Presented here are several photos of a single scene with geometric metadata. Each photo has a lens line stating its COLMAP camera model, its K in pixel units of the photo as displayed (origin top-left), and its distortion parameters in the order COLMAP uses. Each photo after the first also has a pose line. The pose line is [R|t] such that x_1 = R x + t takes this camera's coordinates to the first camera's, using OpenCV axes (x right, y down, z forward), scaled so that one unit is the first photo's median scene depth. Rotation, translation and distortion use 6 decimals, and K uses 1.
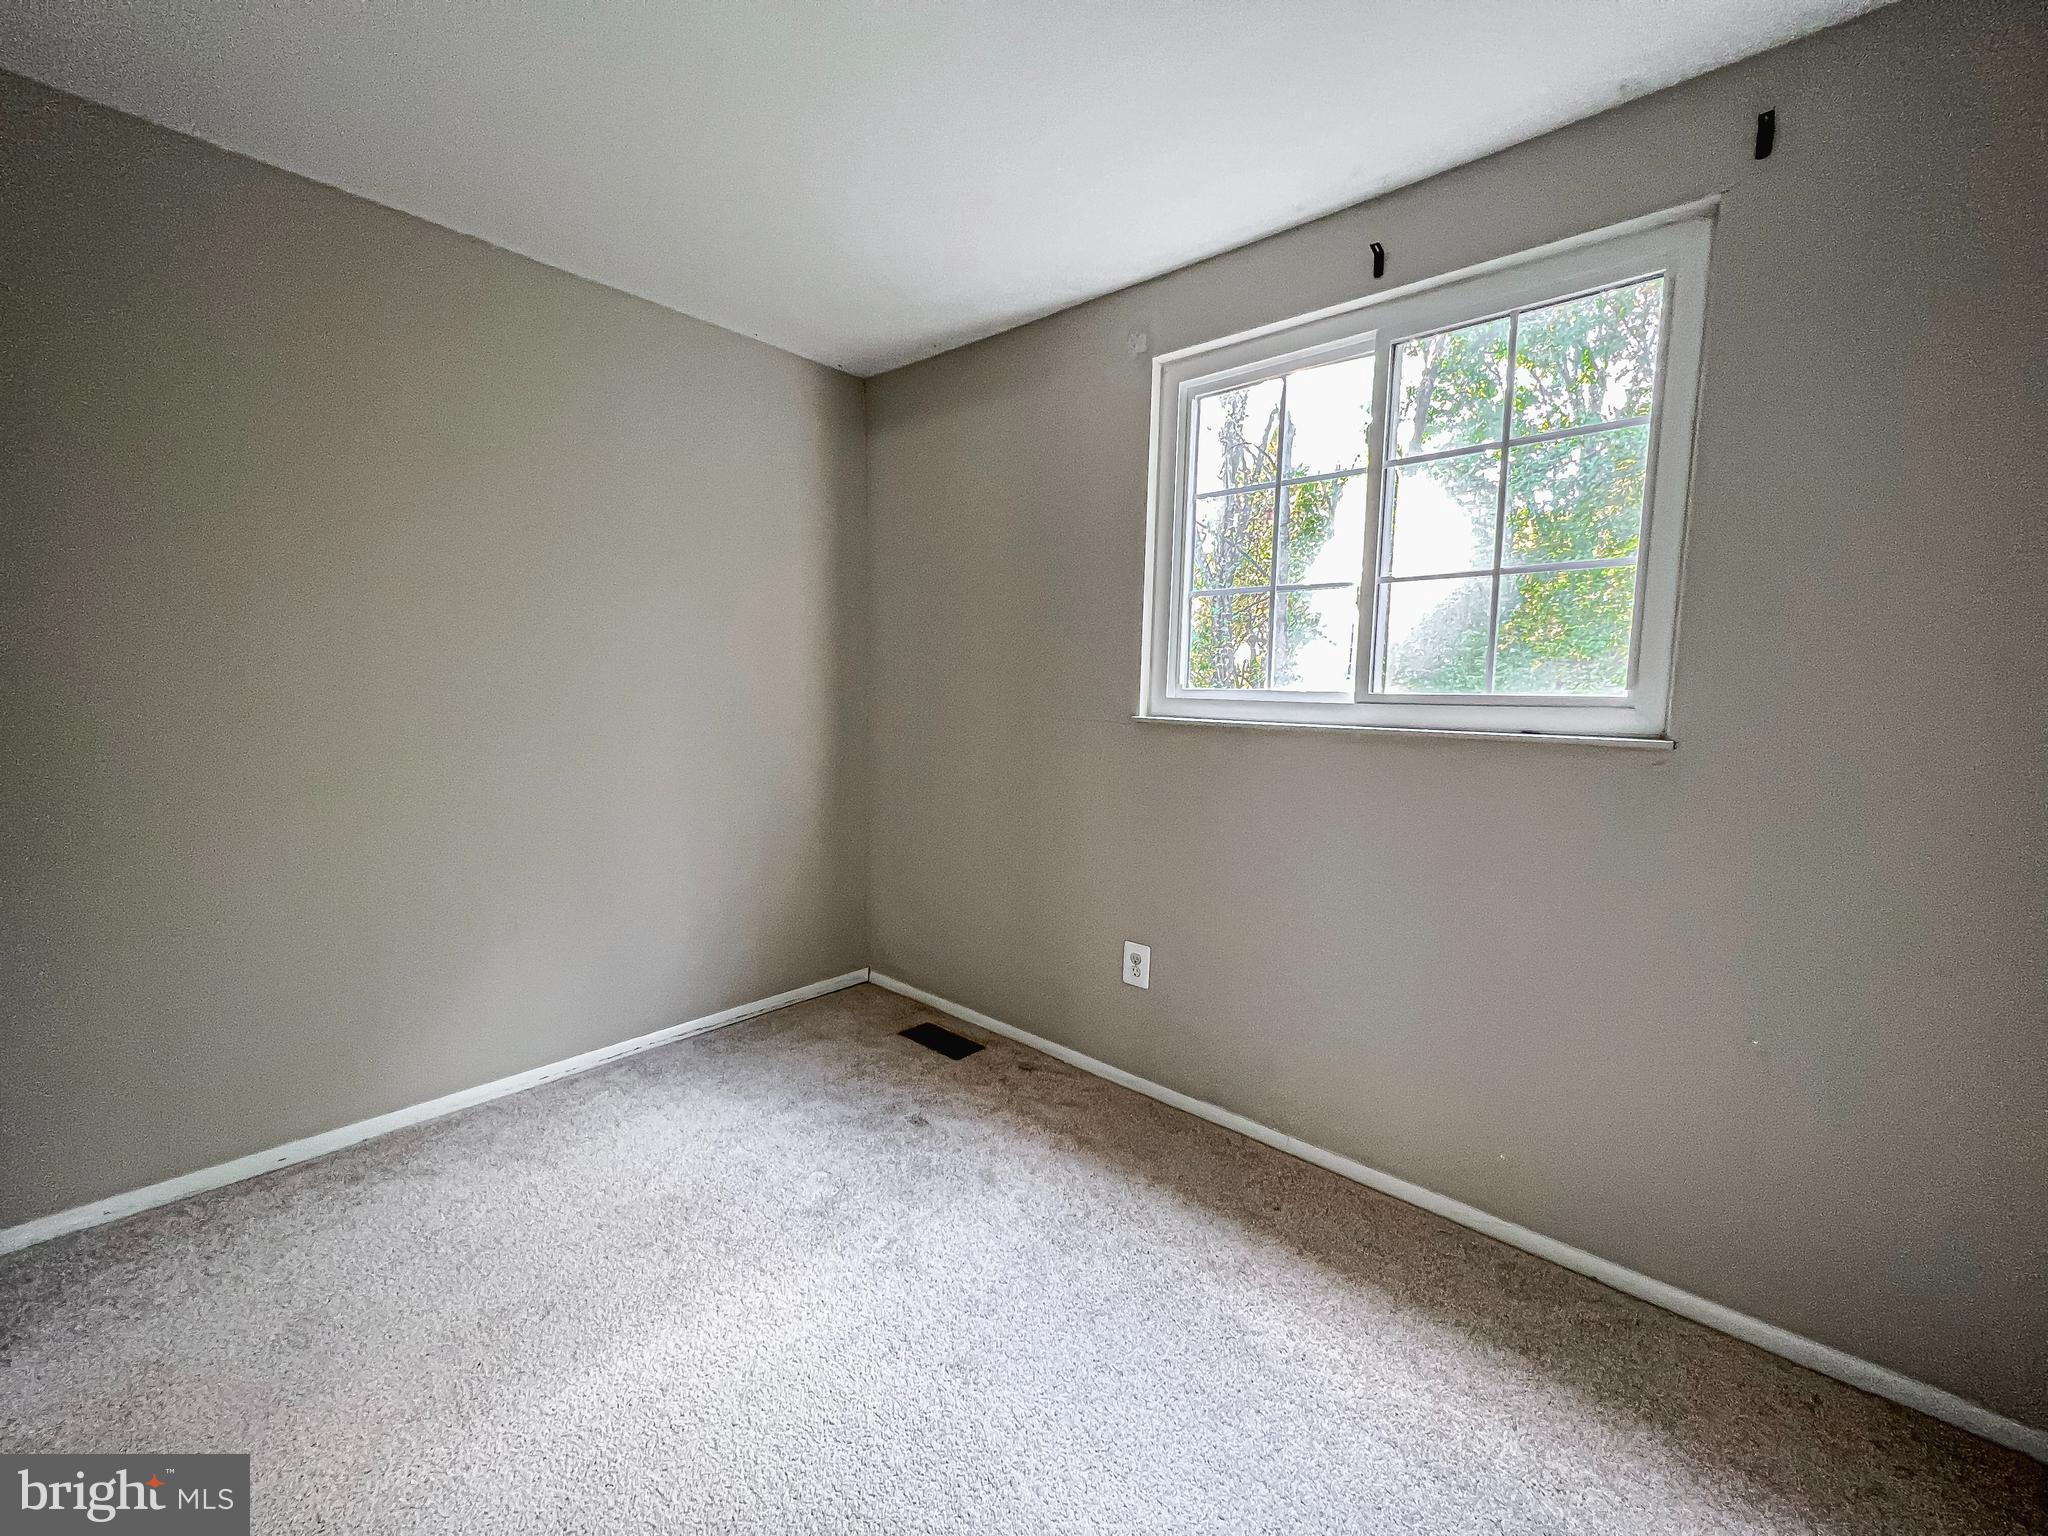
lens RADIAL K [[817.4, 0, 1031.4], [0, 817.4, 774.3], [0, 0, 1]] dist [-0.002400, 0.000460]
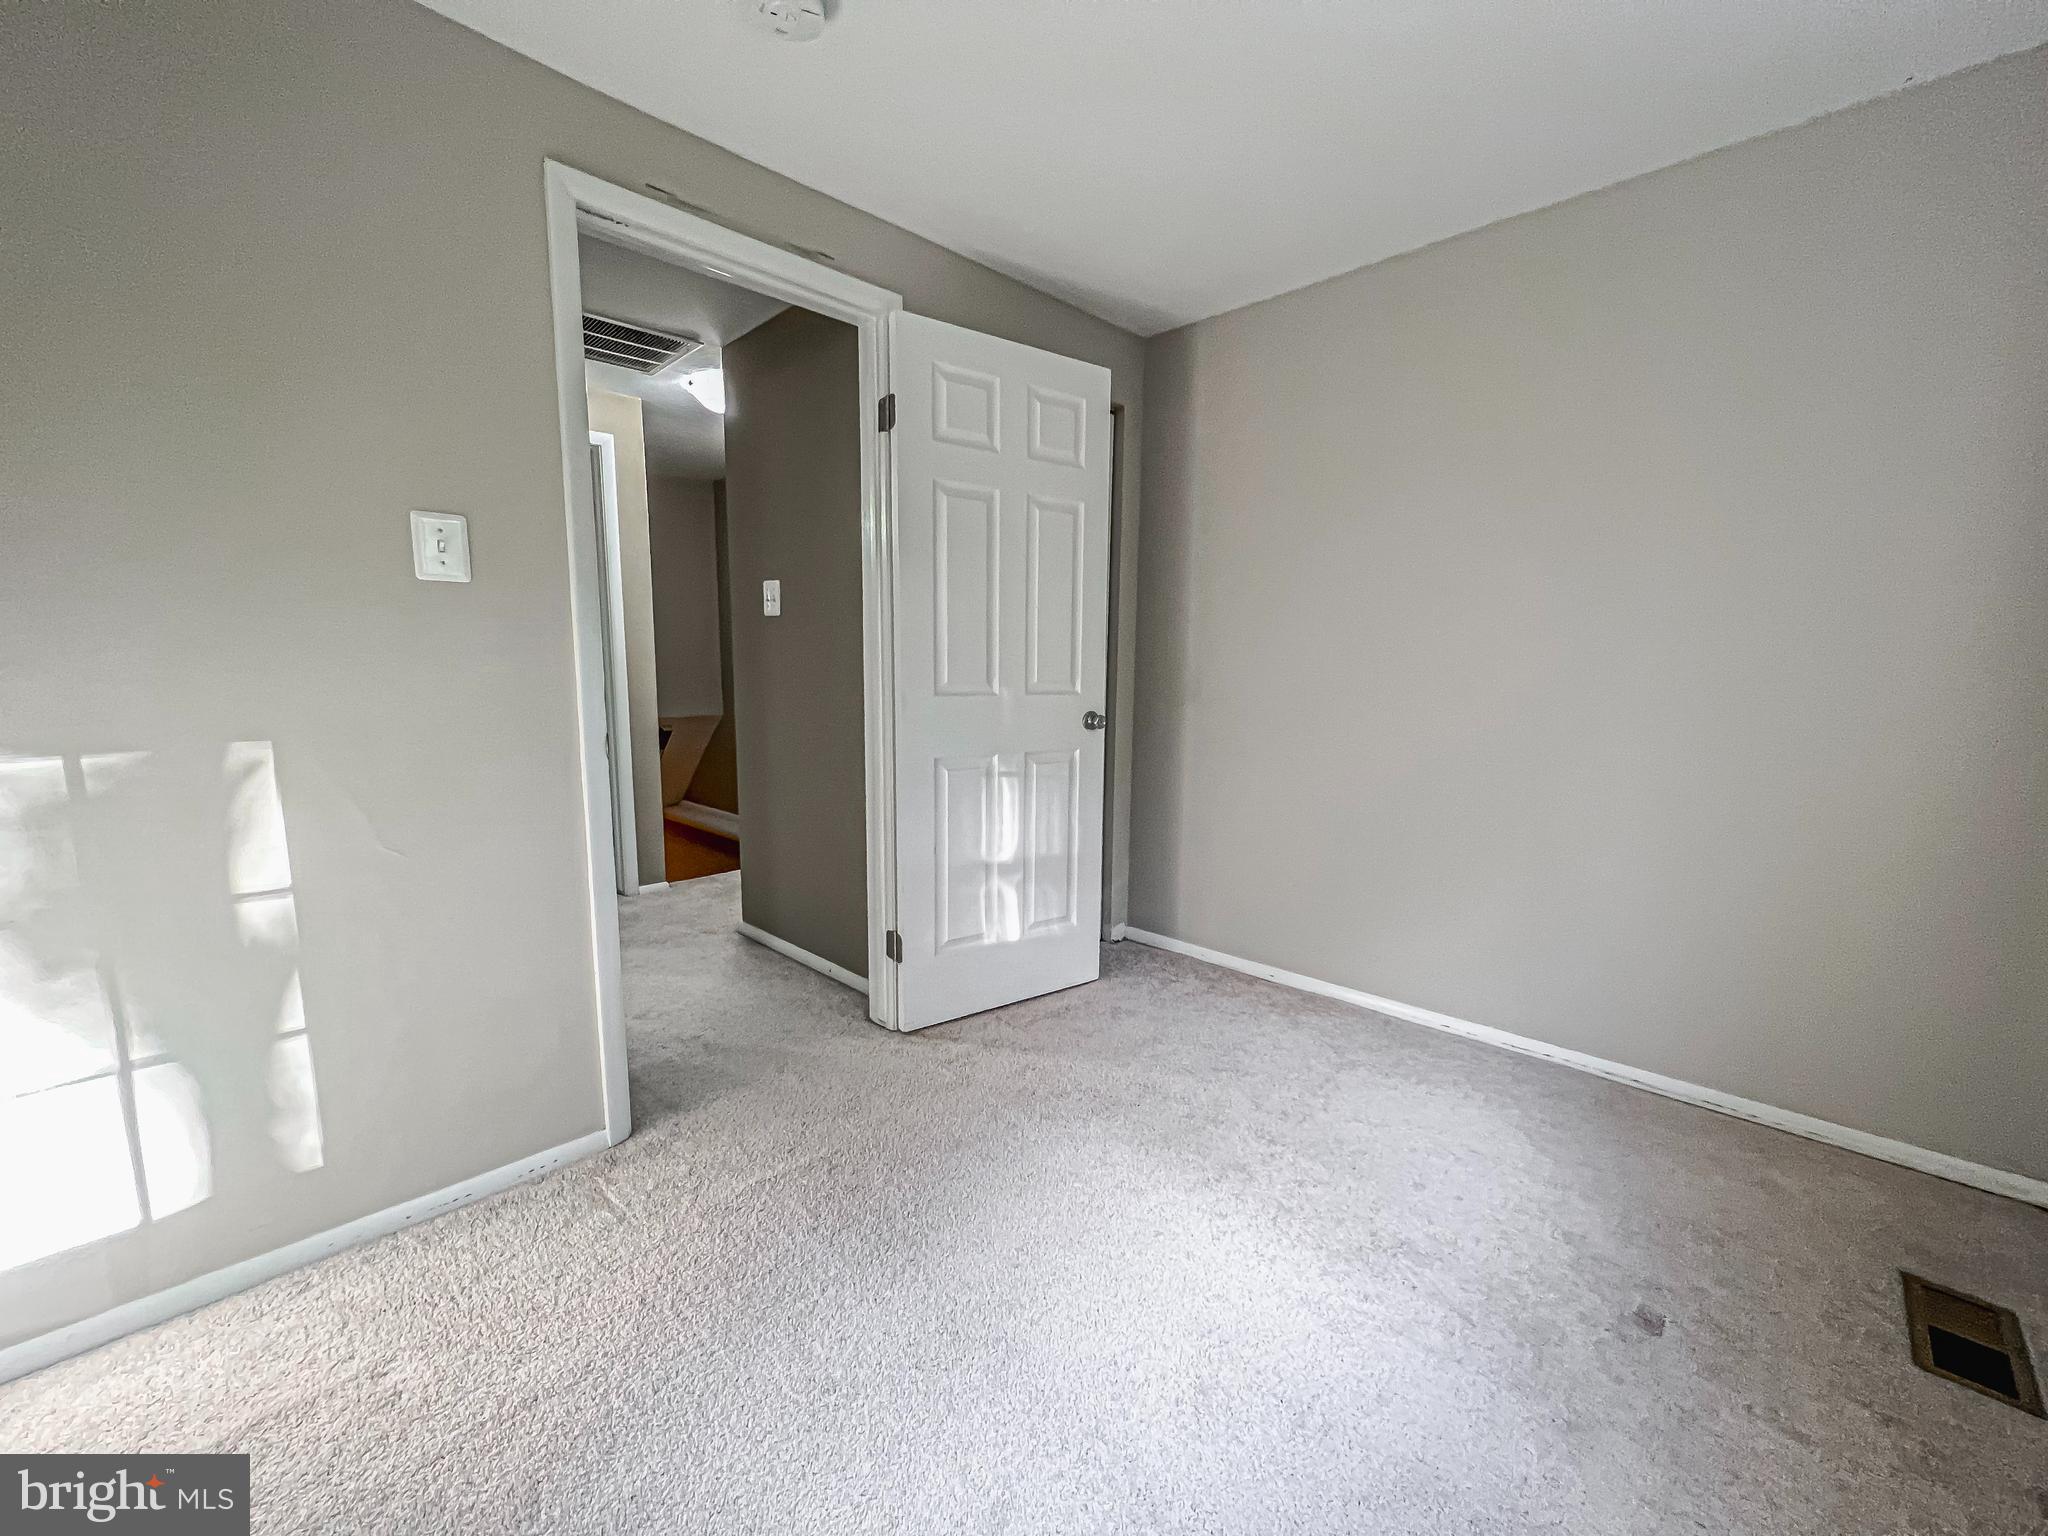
lens RADIAL K [[817.4, 0, 1010.6], [0, 817.4, 777.0], [0, 0, 1]] dist [-0.002400, 0.000460]
pose [[-0.049901, 0.123406, -0.991101, 0.448849], [-0.115207, 0.985002, 0.128447, -0.010367], [0.992087, 0.120591, -0.034935, 0.479826]]
